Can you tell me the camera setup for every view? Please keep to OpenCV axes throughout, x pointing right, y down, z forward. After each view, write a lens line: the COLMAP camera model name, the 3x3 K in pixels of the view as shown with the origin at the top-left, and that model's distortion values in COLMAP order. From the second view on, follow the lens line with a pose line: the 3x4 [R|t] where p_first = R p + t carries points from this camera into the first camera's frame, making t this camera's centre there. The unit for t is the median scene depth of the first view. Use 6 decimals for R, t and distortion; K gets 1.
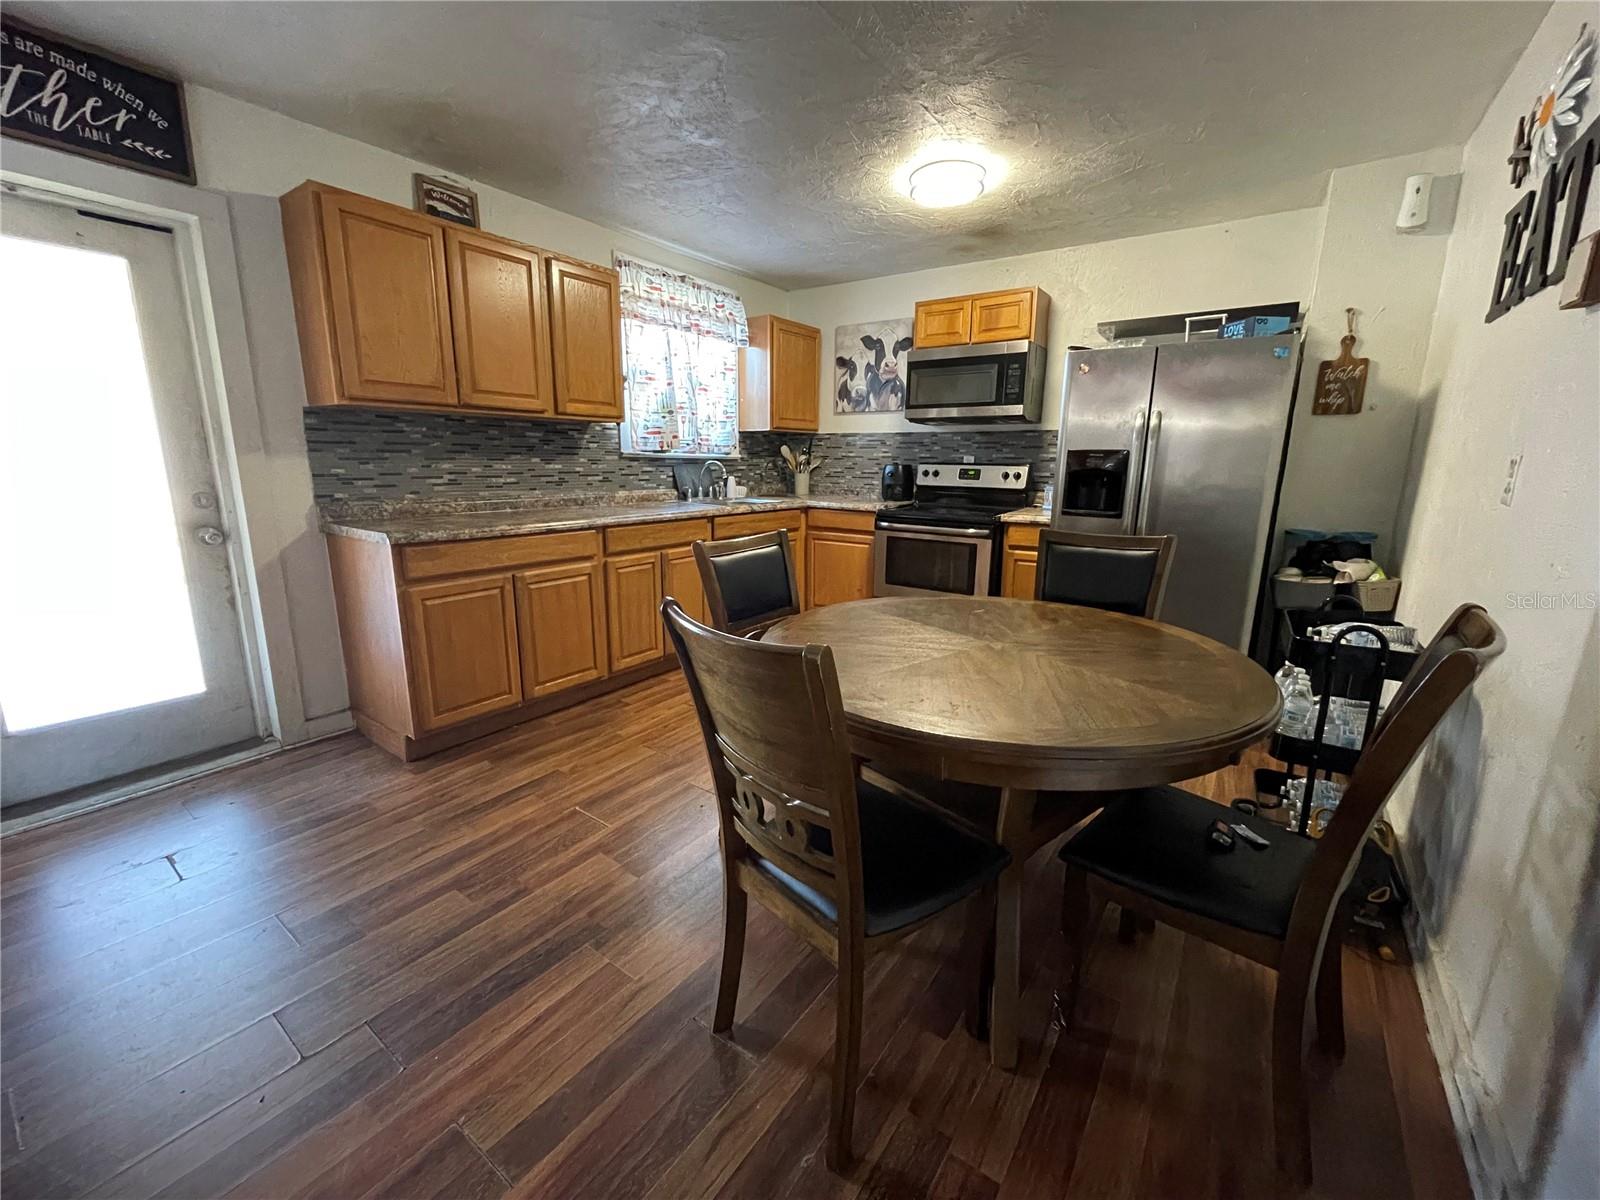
lens RADIAL K [[647.5, 0, 795.5], [0, 647.5, 596.7], [0, 0, 1]] dist [-0.000022, 0.000293]
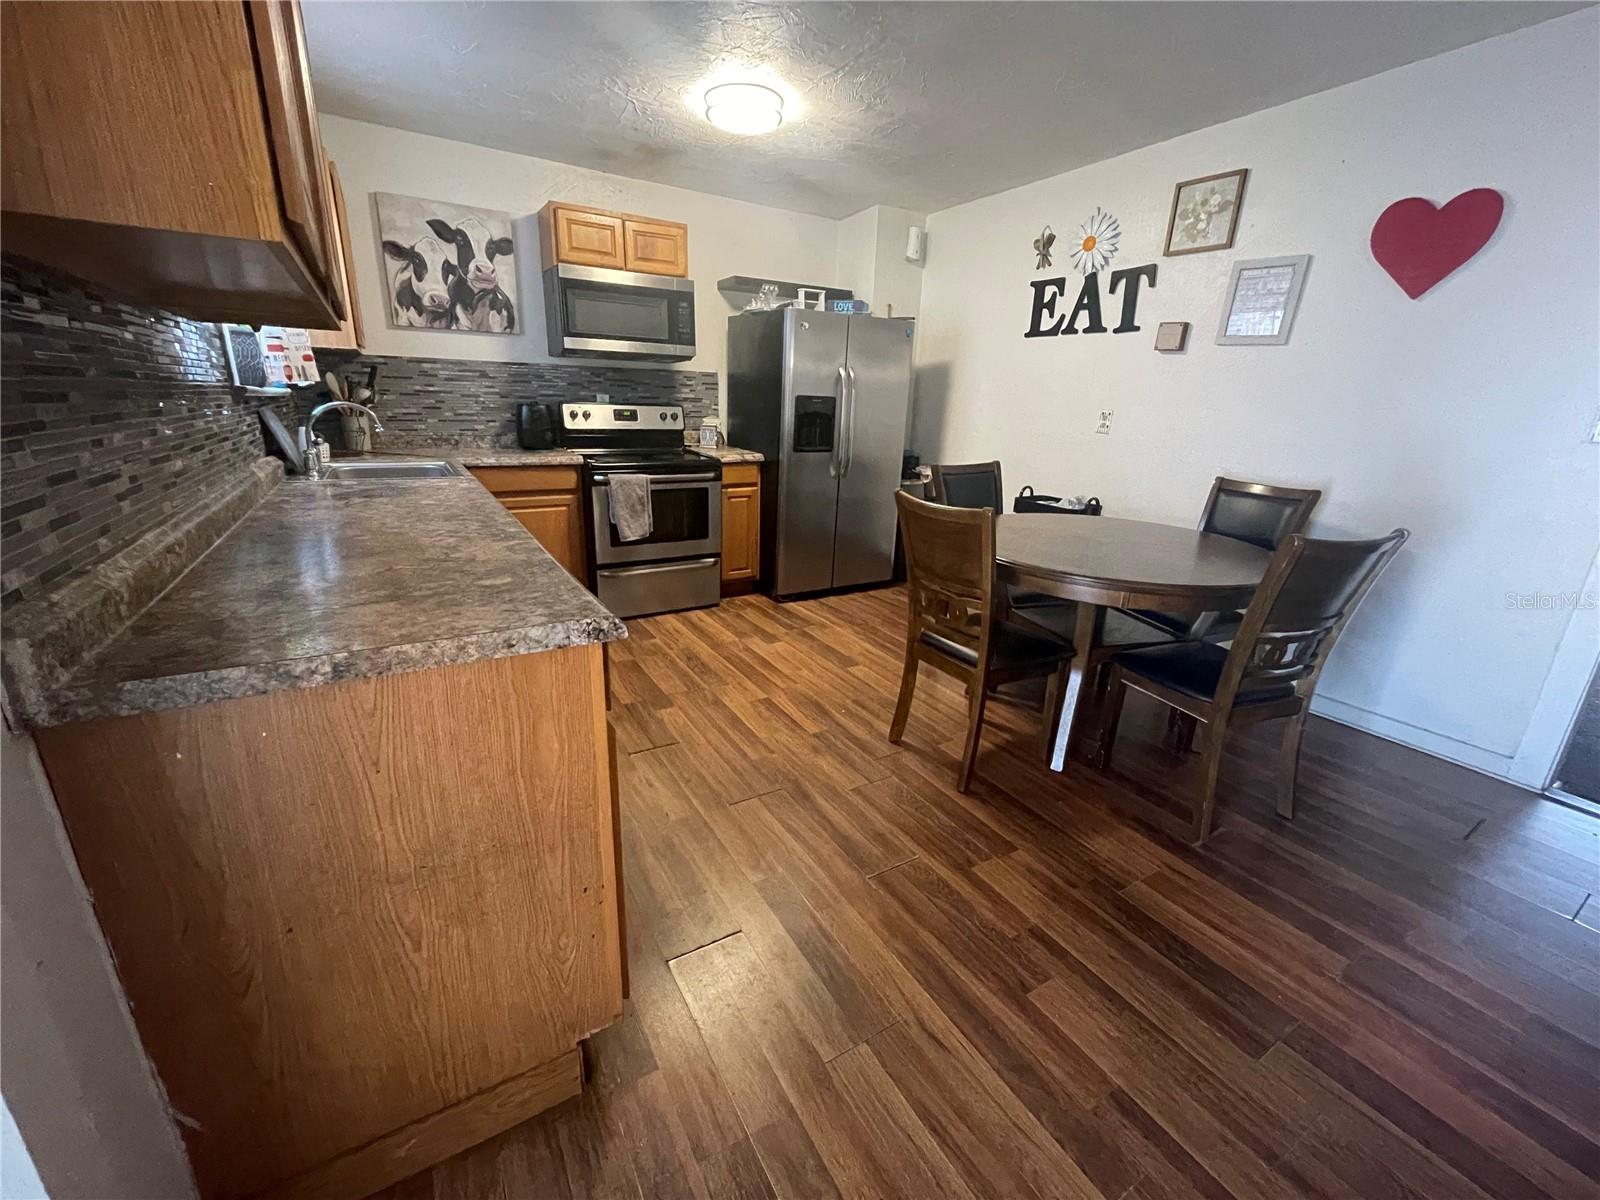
lens RADIAL K [[647.5, 0, 795.4], [0, 647.5, 597.8], [0, 0, 1]] dist [-0.000022, 0.000293]
pose [[0.393374, -0.267980, 0.879456, -0.484336], [0.167885, 0.961431, 0.217865, -0.089885], [-0.903920, 0.061945, 0.423192, 0.364727]]
